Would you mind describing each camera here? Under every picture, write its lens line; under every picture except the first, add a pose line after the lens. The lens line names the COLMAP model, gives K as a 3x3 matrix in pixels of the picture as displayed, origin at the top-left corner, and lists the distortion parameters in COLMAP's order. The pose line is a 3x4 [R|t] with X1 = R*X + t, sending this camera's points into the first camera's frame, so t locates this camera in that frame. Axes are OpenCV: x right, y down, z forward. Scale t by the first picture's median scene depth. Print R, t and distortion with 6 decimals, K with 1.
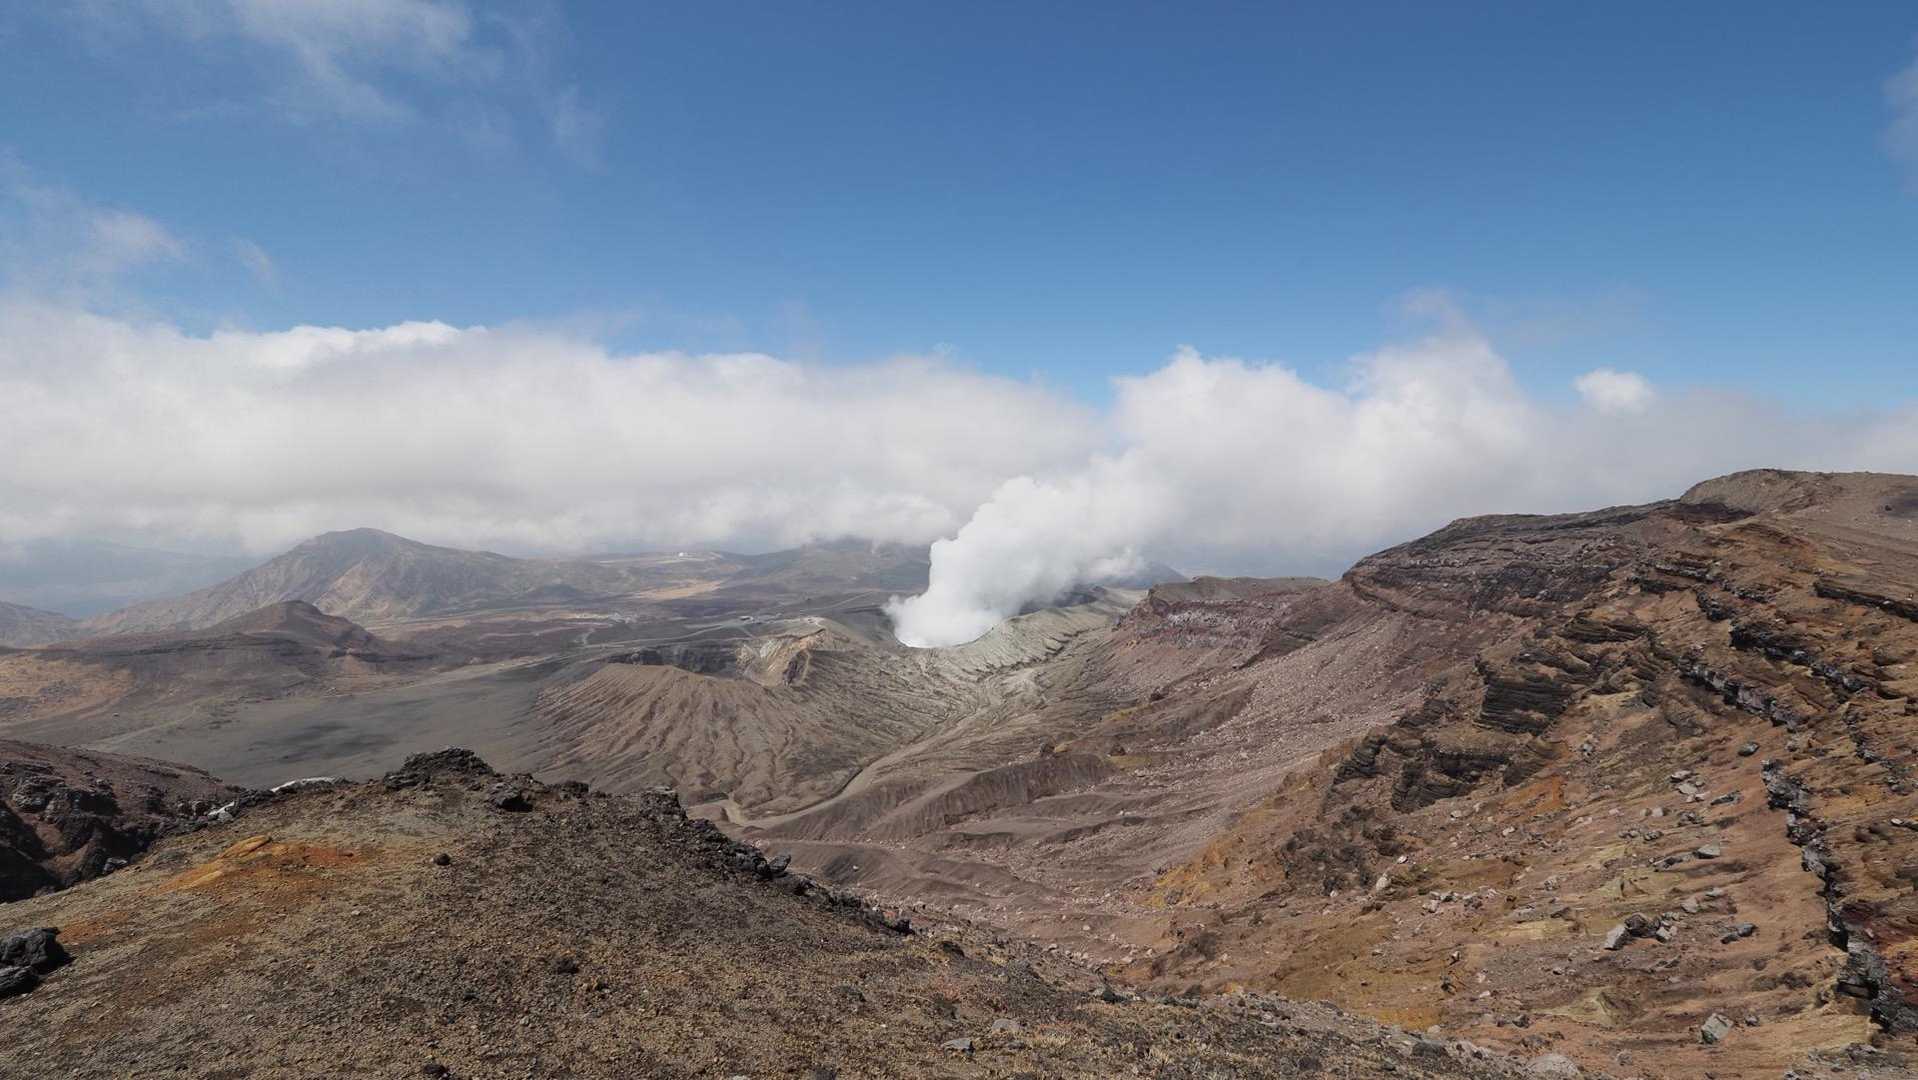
lens RADIAL K [[787.2, 0, 973.2], [0, 787.2, 525.0], [0, 0, 1]] dist [-0.012029, 0.000413]
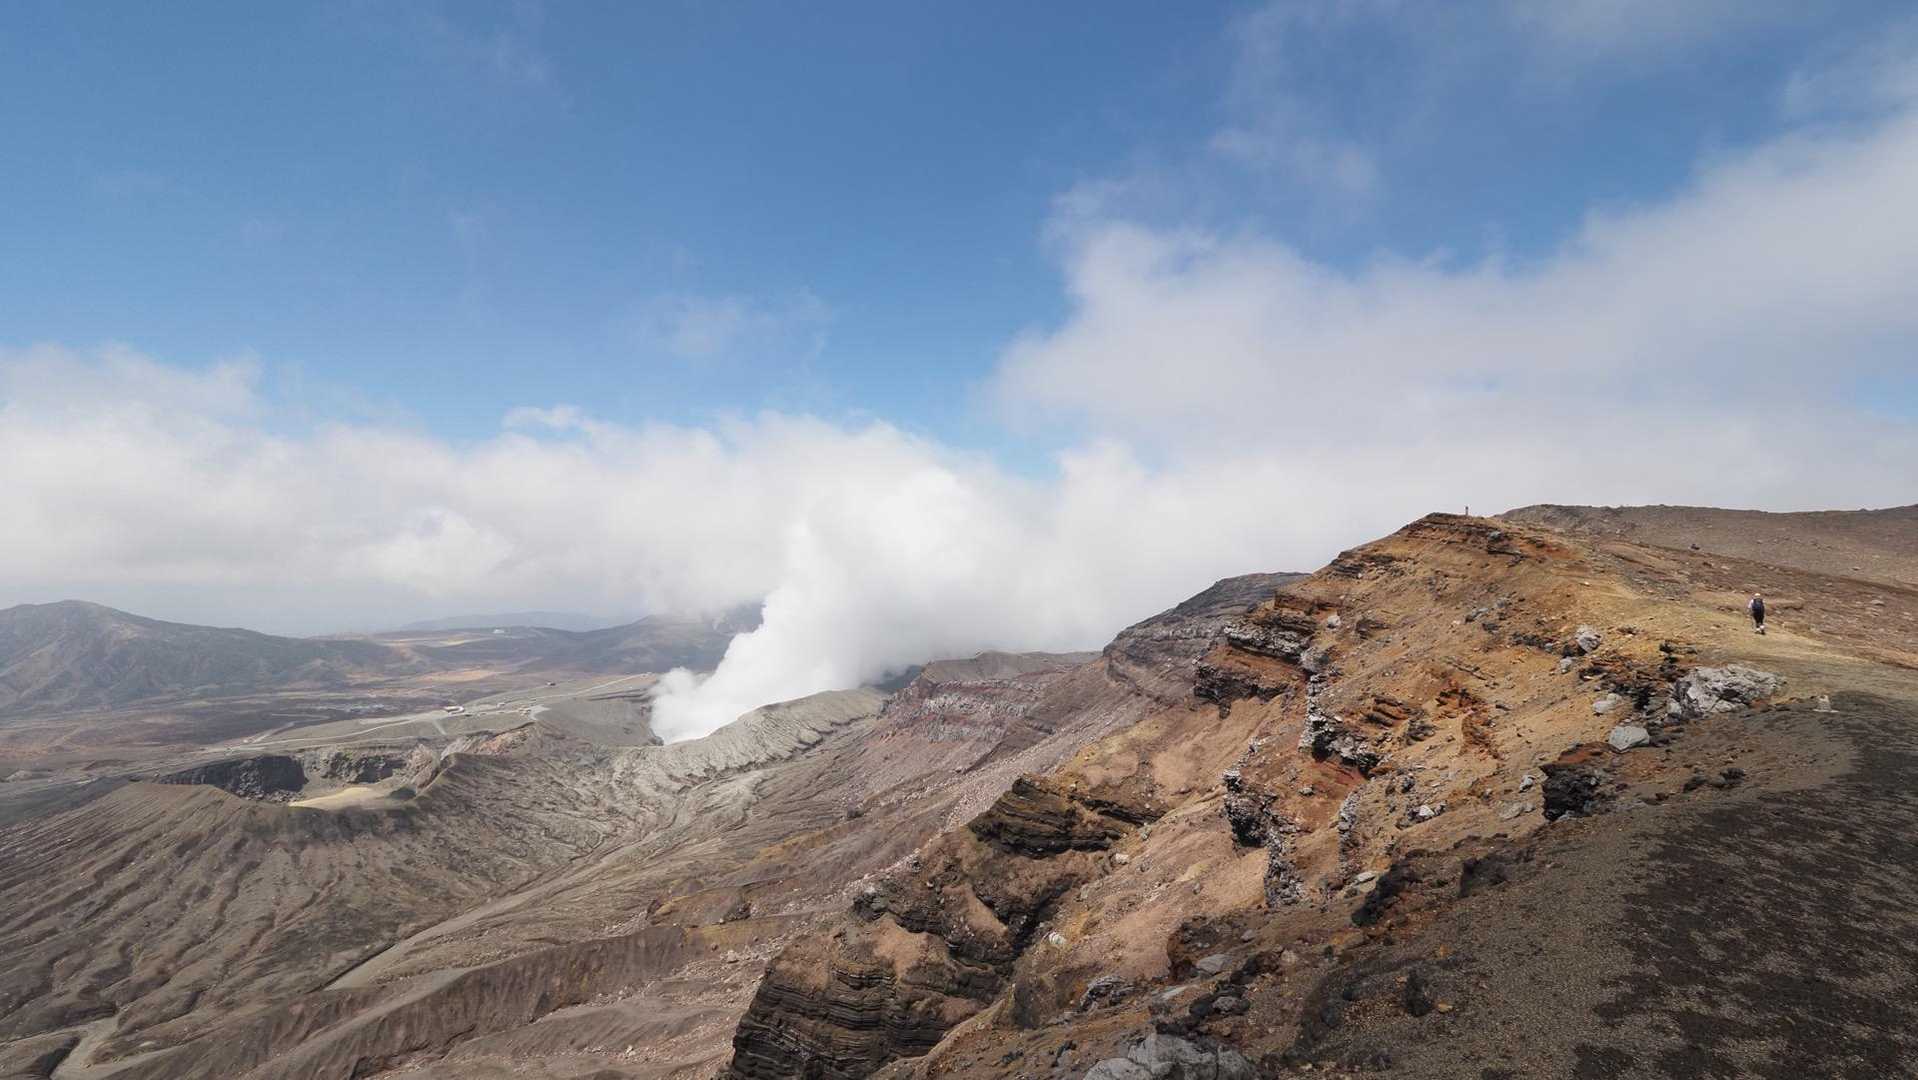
lens RADIAL K [[787.2, 0, 973.2], [0, 787.2, 525.0], [0, 0, 1]] dist [-0.012029, 0.000413]
pose [[0.990133, 0.011625, 0.139648, 0.244649], [0.001577, 0.995566, -0.094058, 0.013115], [-0.140122, 0.093350, 0.985724, 0.221290]]
